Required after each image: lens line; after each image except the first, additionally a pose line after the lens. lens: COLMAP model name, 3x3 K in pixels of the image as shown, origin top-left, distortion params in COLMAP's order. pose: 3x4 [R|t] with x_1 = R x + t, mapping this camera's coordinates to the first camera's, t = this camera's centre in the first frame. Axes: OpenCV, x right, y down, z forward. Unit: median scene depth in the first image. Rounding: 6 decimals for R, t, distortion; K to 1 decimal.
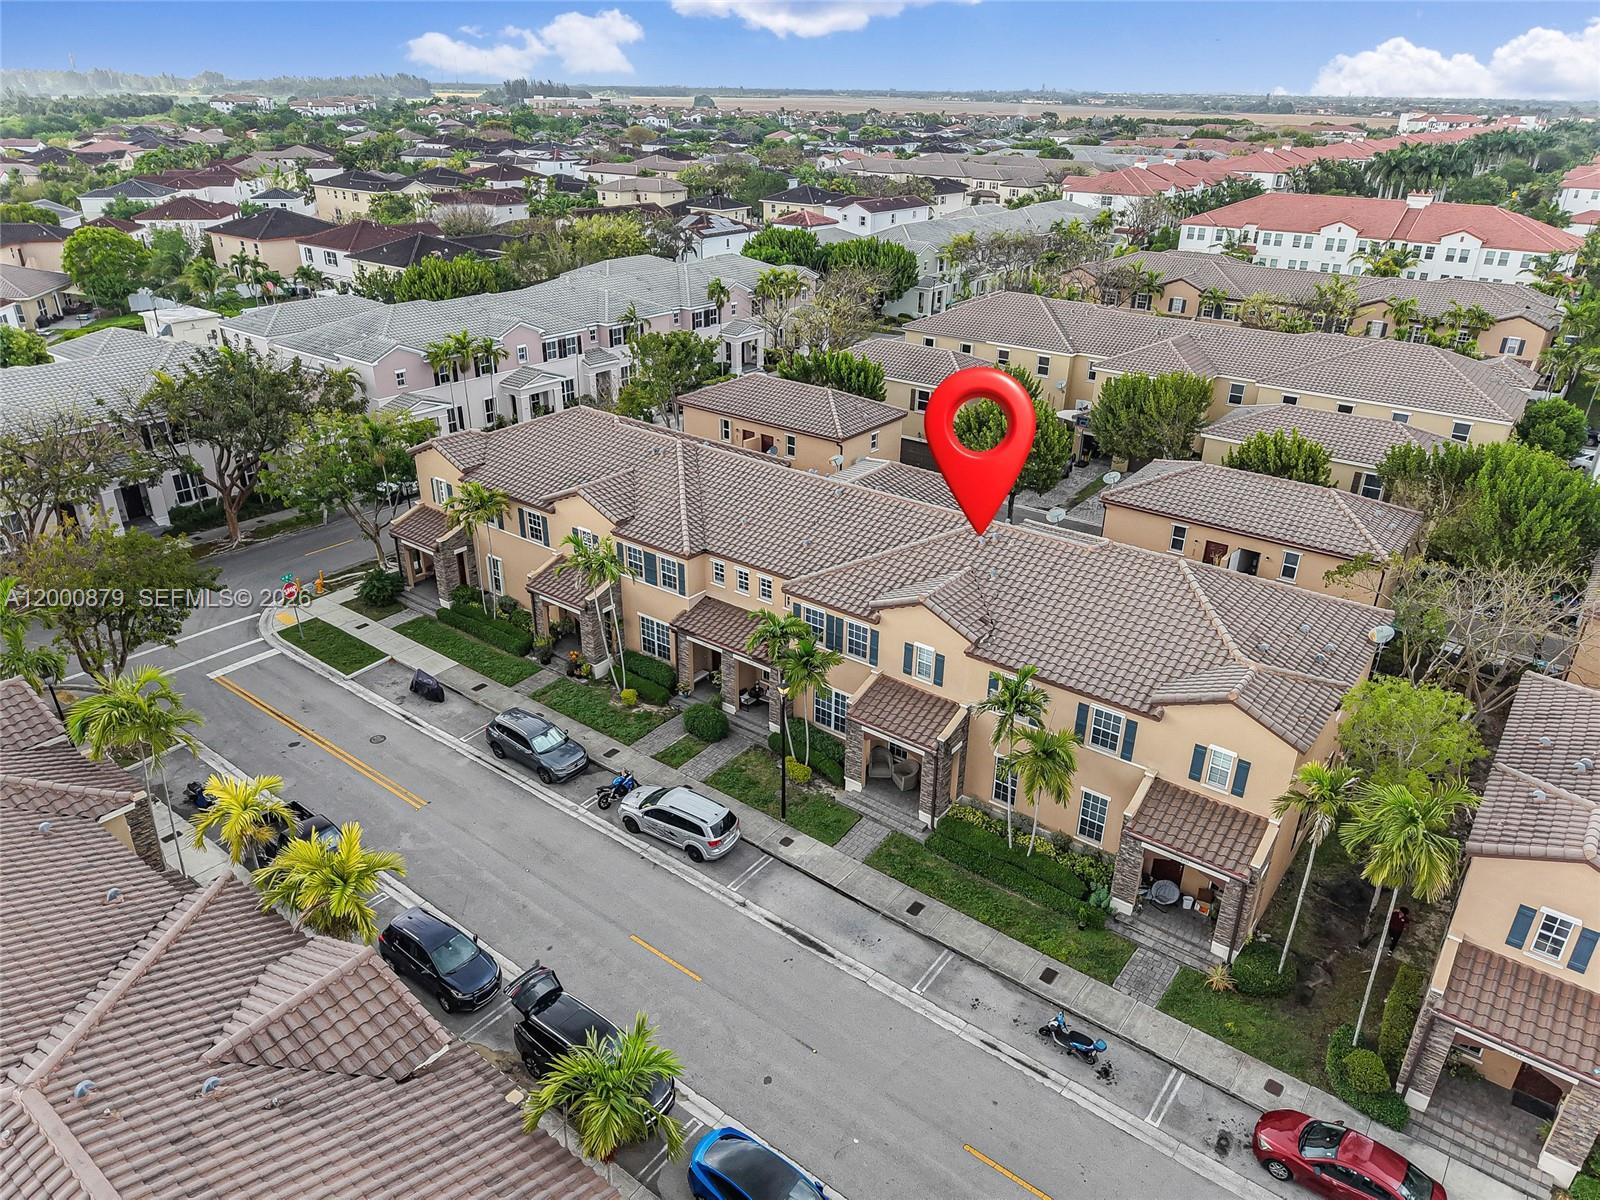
lens RADIAL K [[1062.2, 0, 806.5], [0, 1062.2, 608.4], [0, 0, 1]] dist [0.044194, -0.040705]
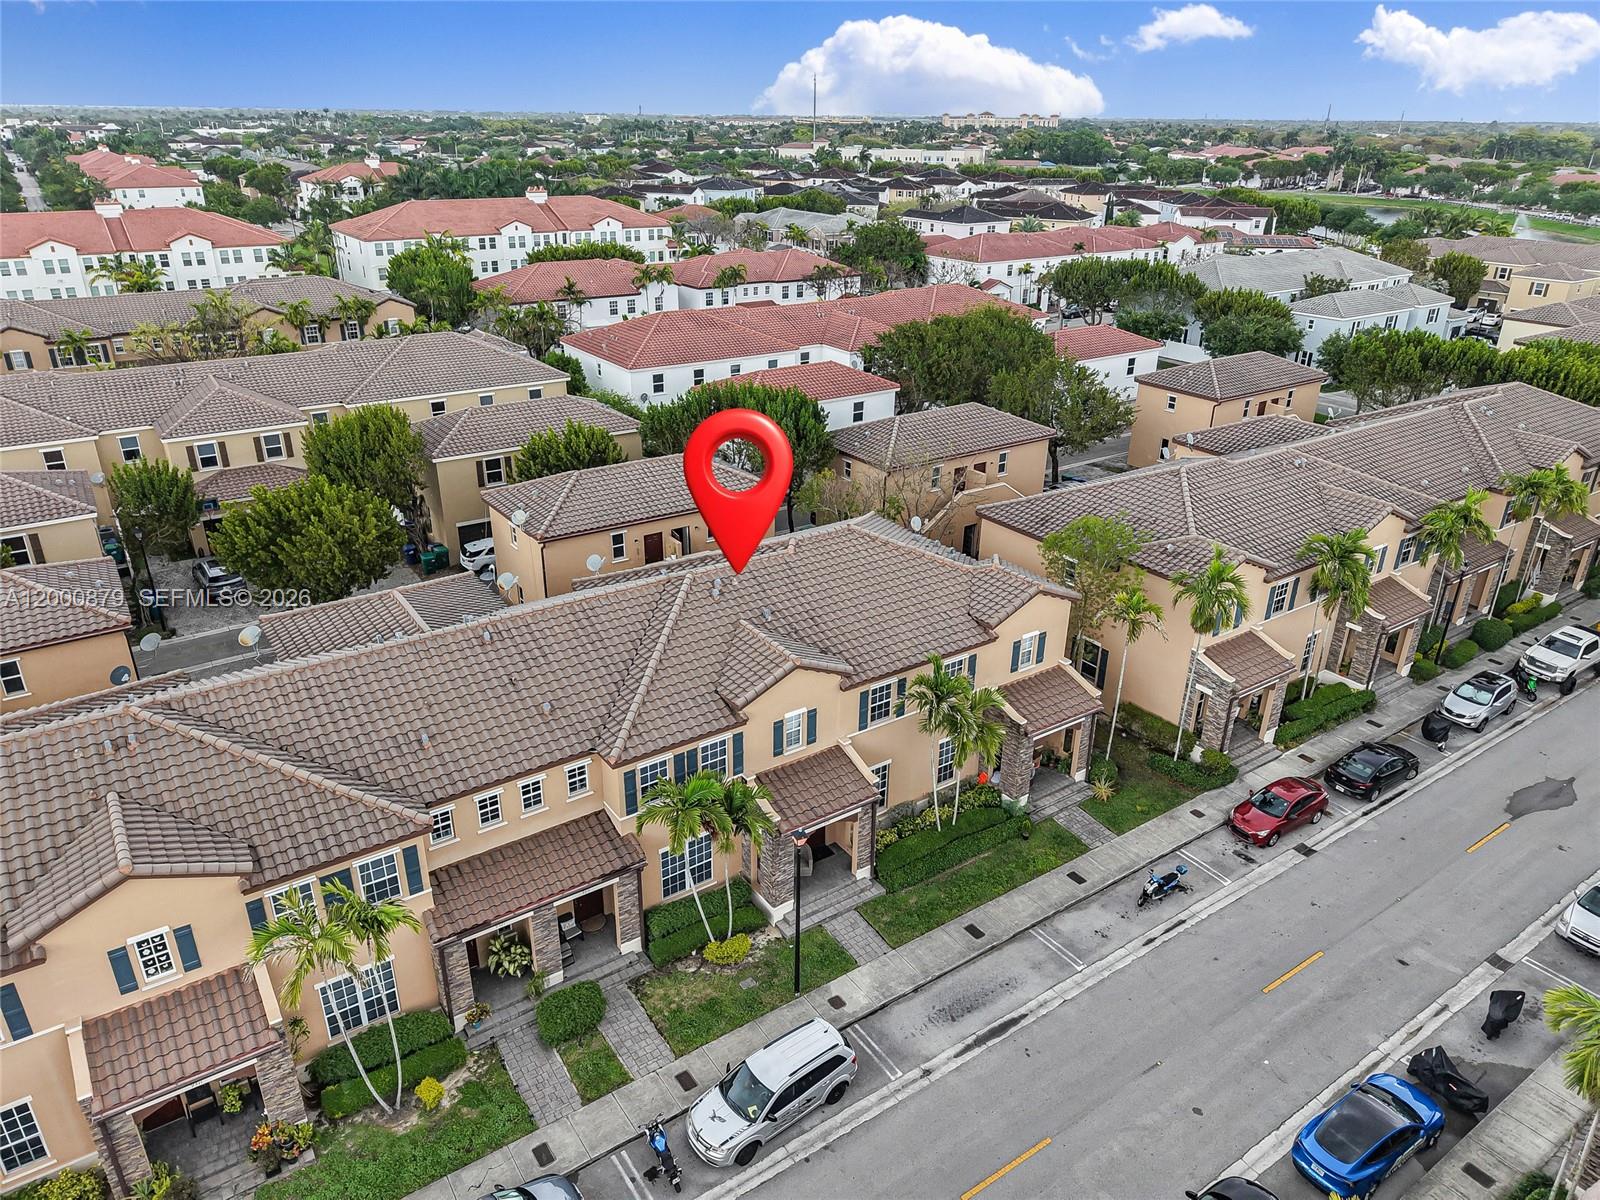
lens RADIAL K [[1062.2, 0, 806.5], [0, 1062.2, 608.4], [0, 0, 1]] dist [0.044194, -0.040705]
pose [[0.309710, -0.407084, 0.859280, -0.604429], [0.409206, 0.872808, 0.266003, -0.269433], [-0.858272, 0.269239, 0.436898, 0.582710]]
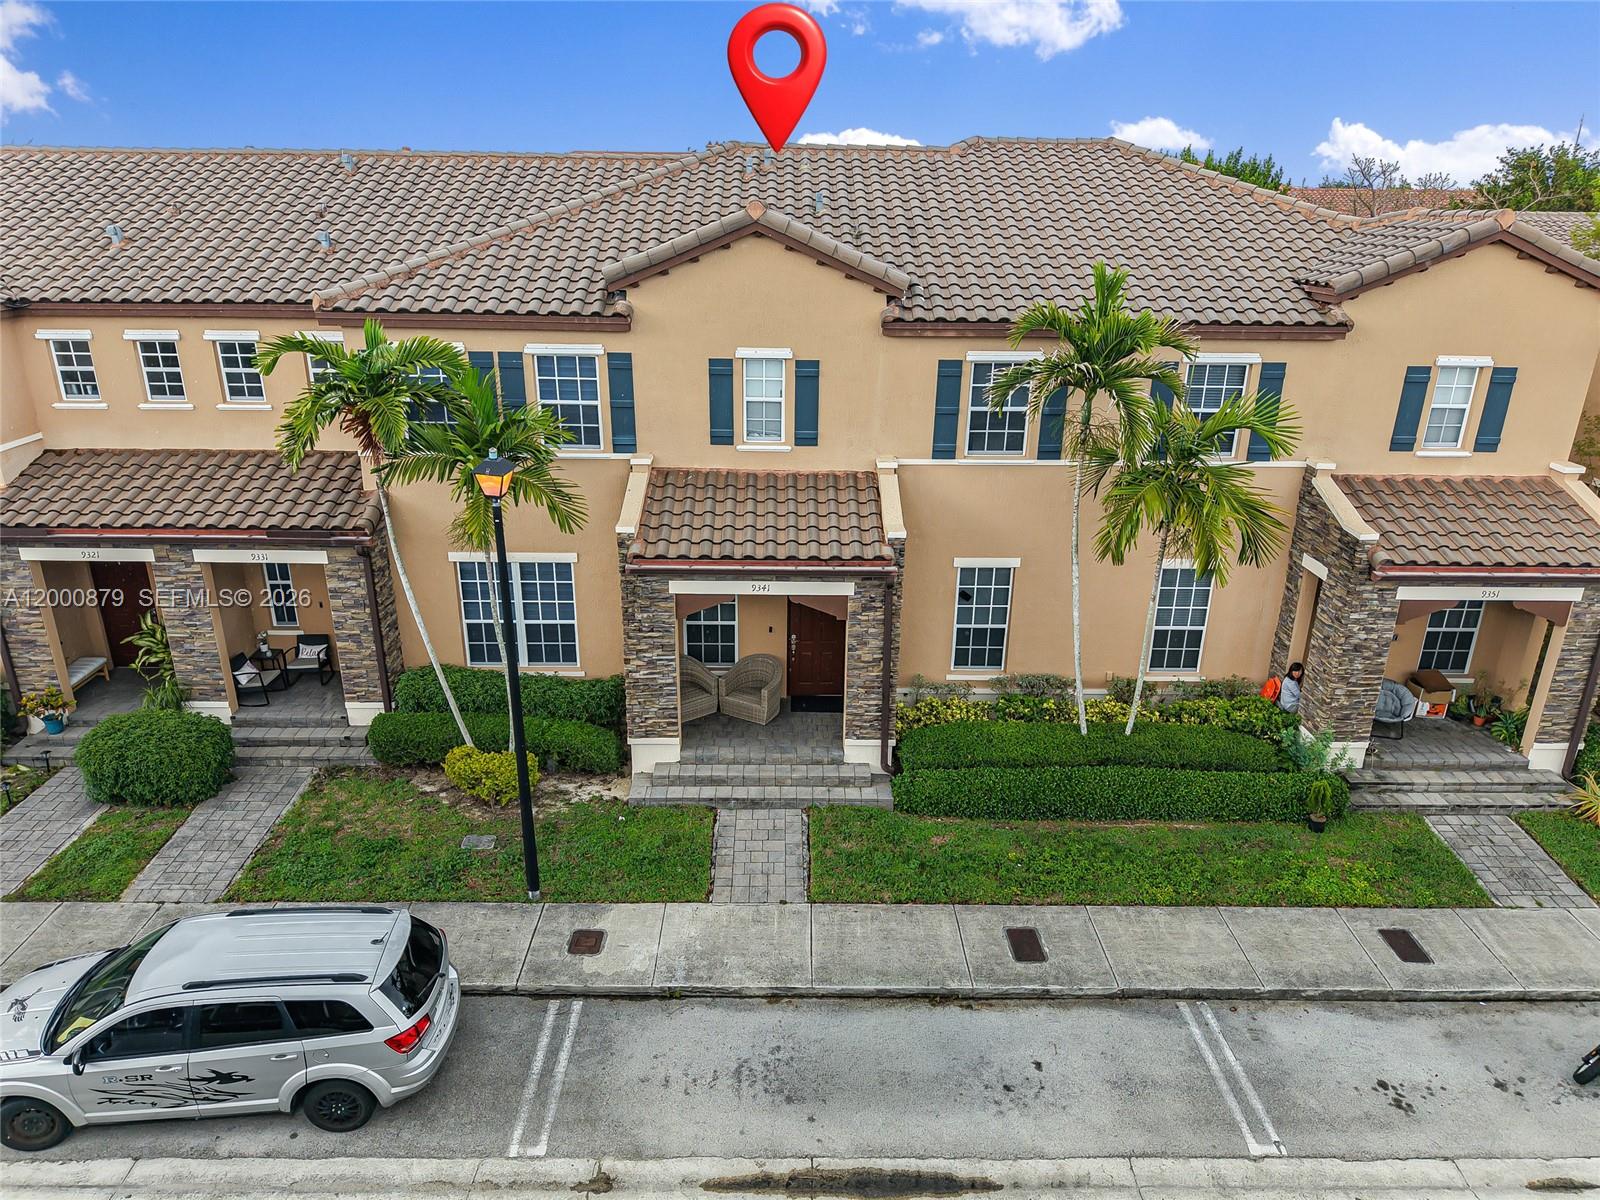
lens RADIAL K [[1062.2, 0, 806.5], [0, 1062.2, 608.4], [0, 0, 1]] dist [0.044194, -0.040705]
pose [[0.785926, -0.230715, 0.573664, -0.136654], [0.271792, 0.962245, 0.014635, 0.129838], [-0.555381, 0.144415, 0.818960, 0.662479]]
